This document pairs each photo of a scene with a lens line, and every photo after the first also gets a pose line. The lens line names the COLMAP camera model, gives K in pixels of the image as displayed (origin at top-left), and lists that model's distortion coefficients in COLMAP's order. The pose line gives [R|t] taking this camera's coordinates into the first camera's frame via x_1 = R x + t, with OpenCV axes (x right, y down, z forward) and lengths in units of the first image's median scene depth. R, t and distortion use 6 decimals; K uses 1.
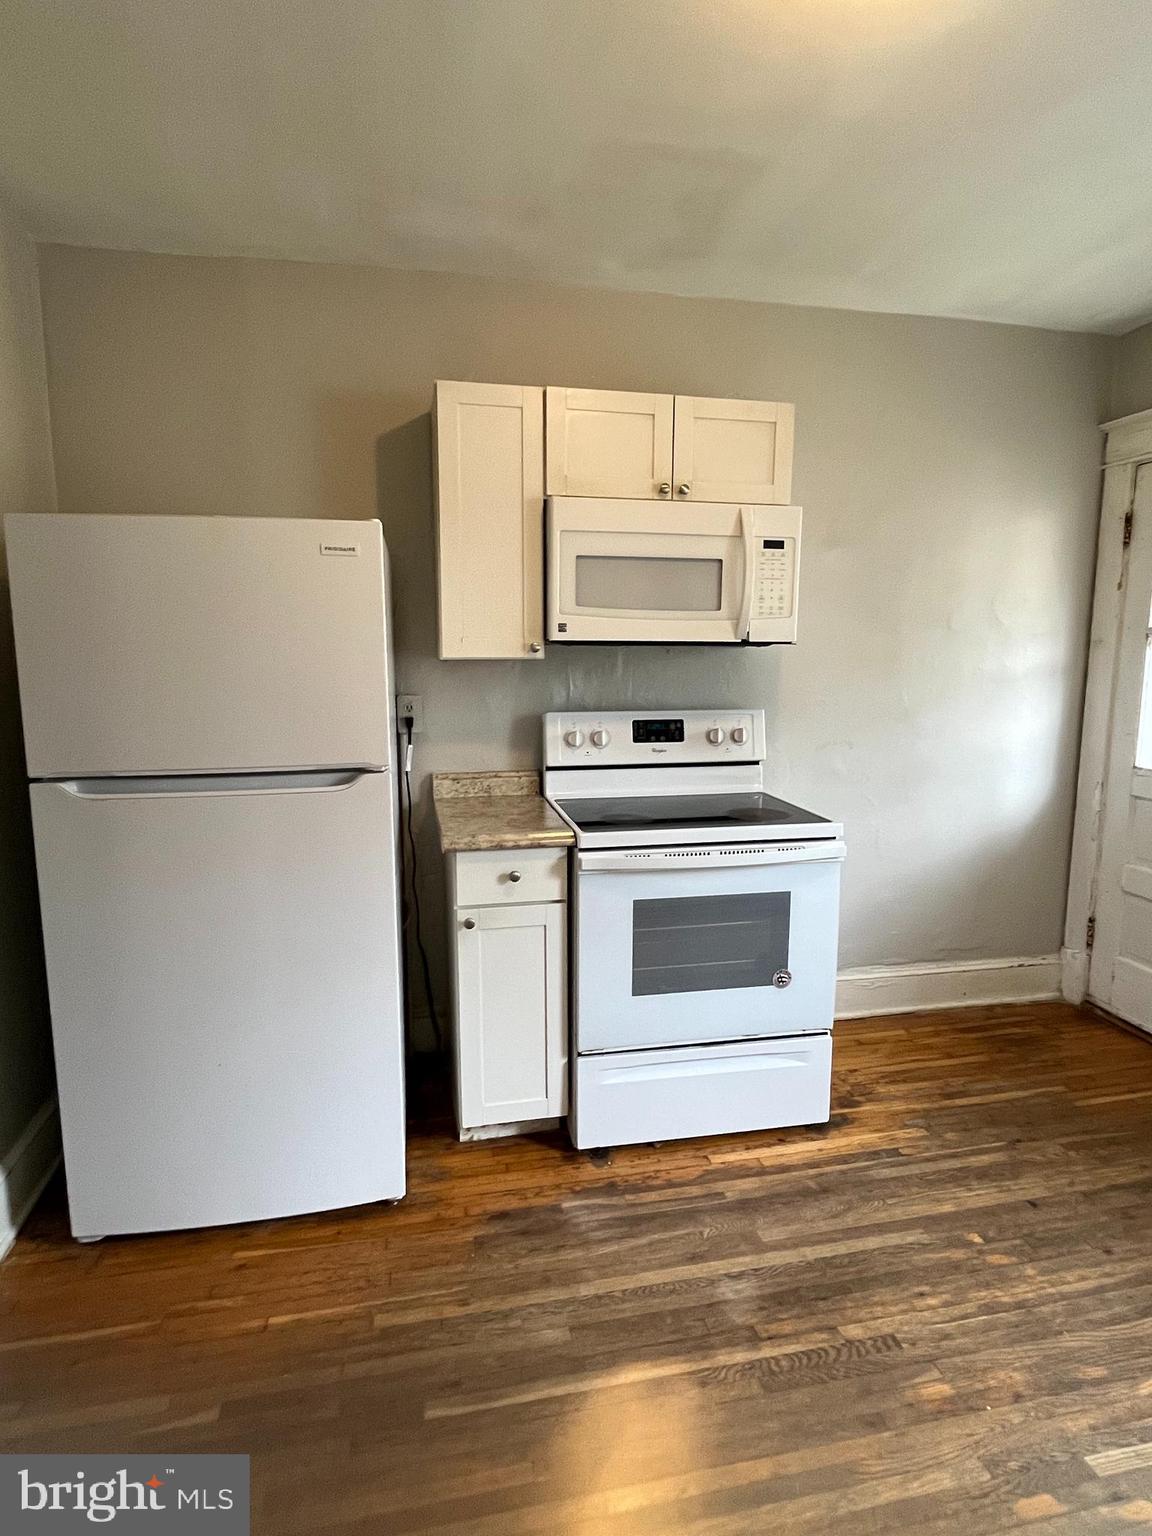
lens RADIAL K [[818.9, 0, 577.0], [0, 818.9, 763.6], [0, 0, 1]] dist [-0.001982, -0.001335]
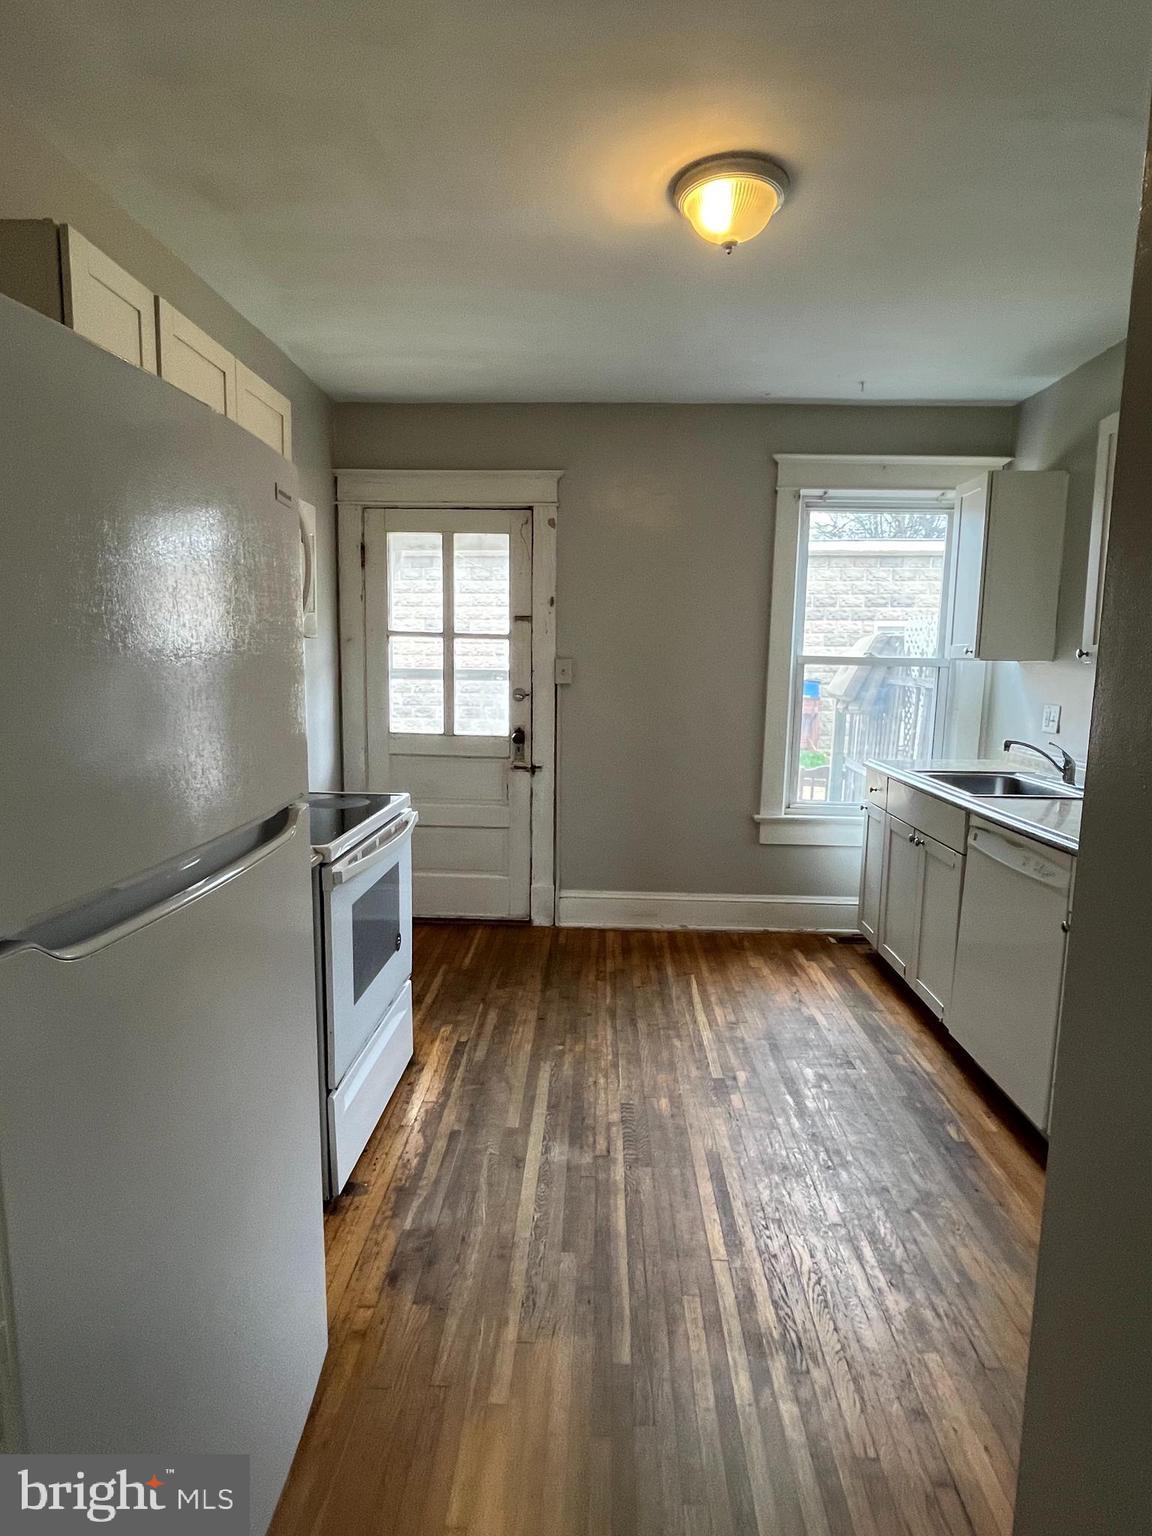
lens RADIAL K [[818.9, 0, 577.0], [0, 818.9, 763.6], [0, 0, 1]] dist [-0.001982, -0.001335]
pose [[0.240471, -0.126470, 0.962382, -0.892522], [0.113931, 0.988300, 0.101408, -0.075661], [-0.963947, 0.085260, 0.252066, 0.569442]]
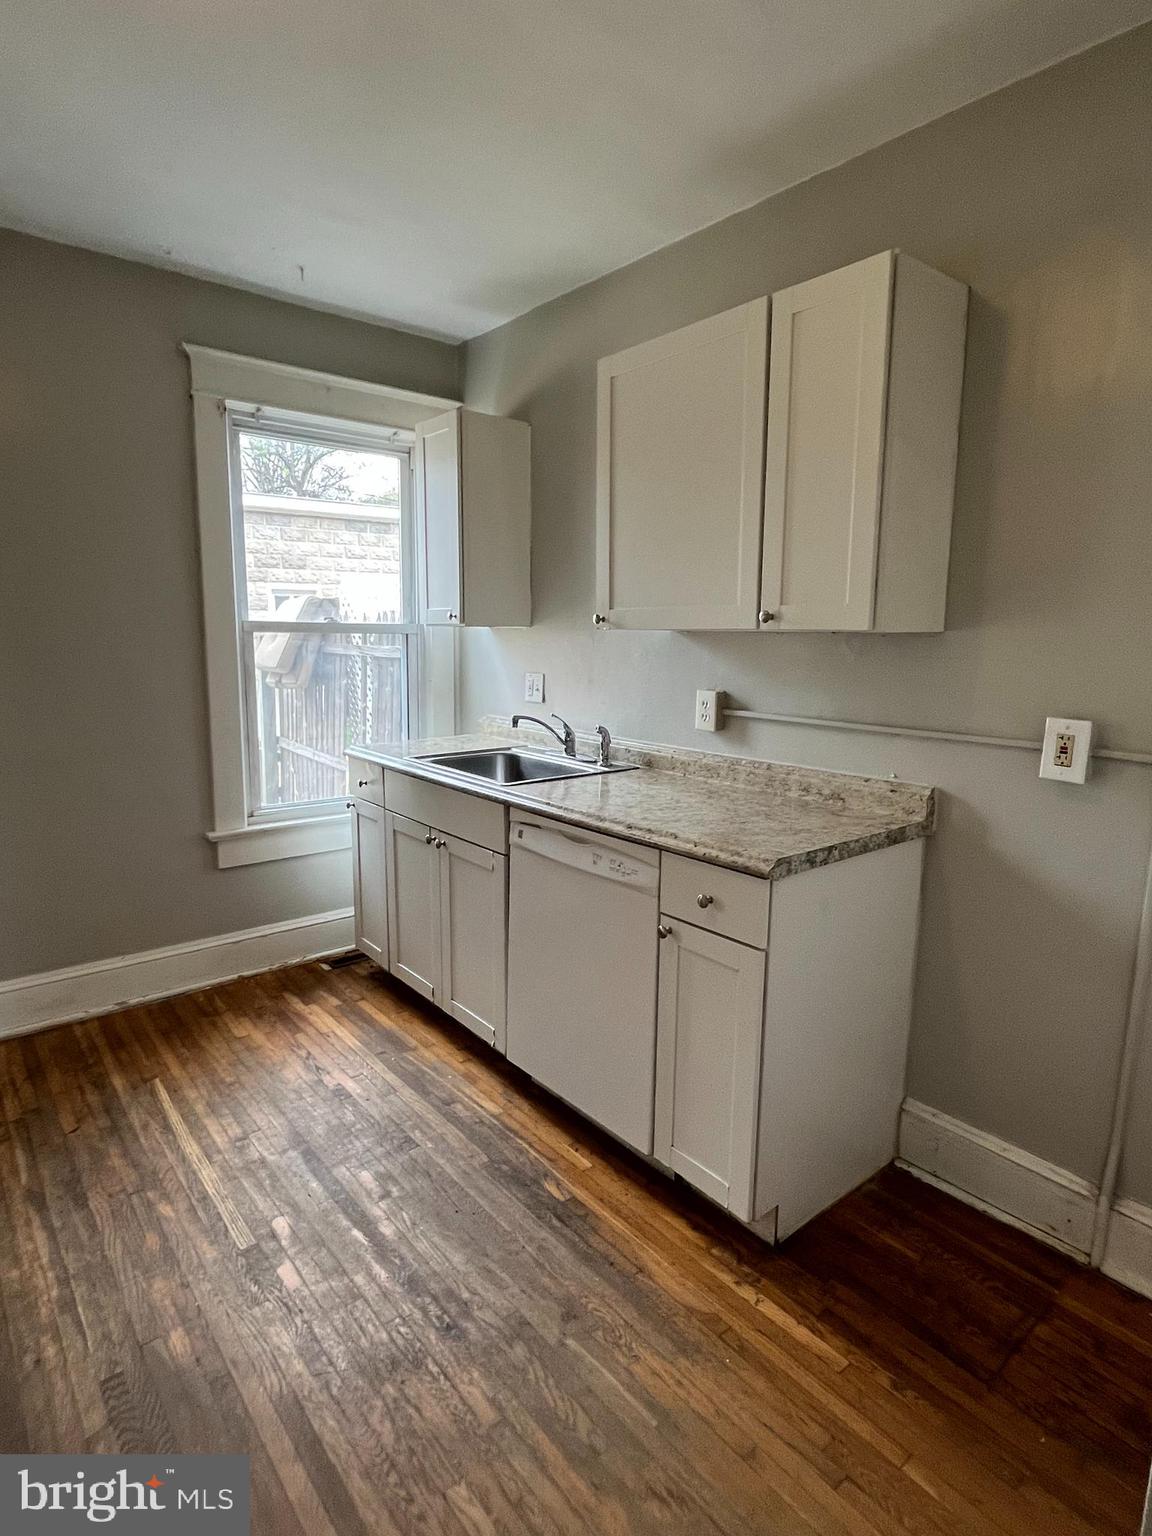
lens RADIAL K [[818.9, 0, 577.0], [0, 818.9, 763.6], [0, 0, 1]] dist [-0.001982, -0.001335]
pose [[-0.463219, -0.152775, 0.872977, -0.471168], [0.103777, 0.968903, 0.224629, -0.093604], [-0.880147, 0.194647, -0.432959, 0.703599]]
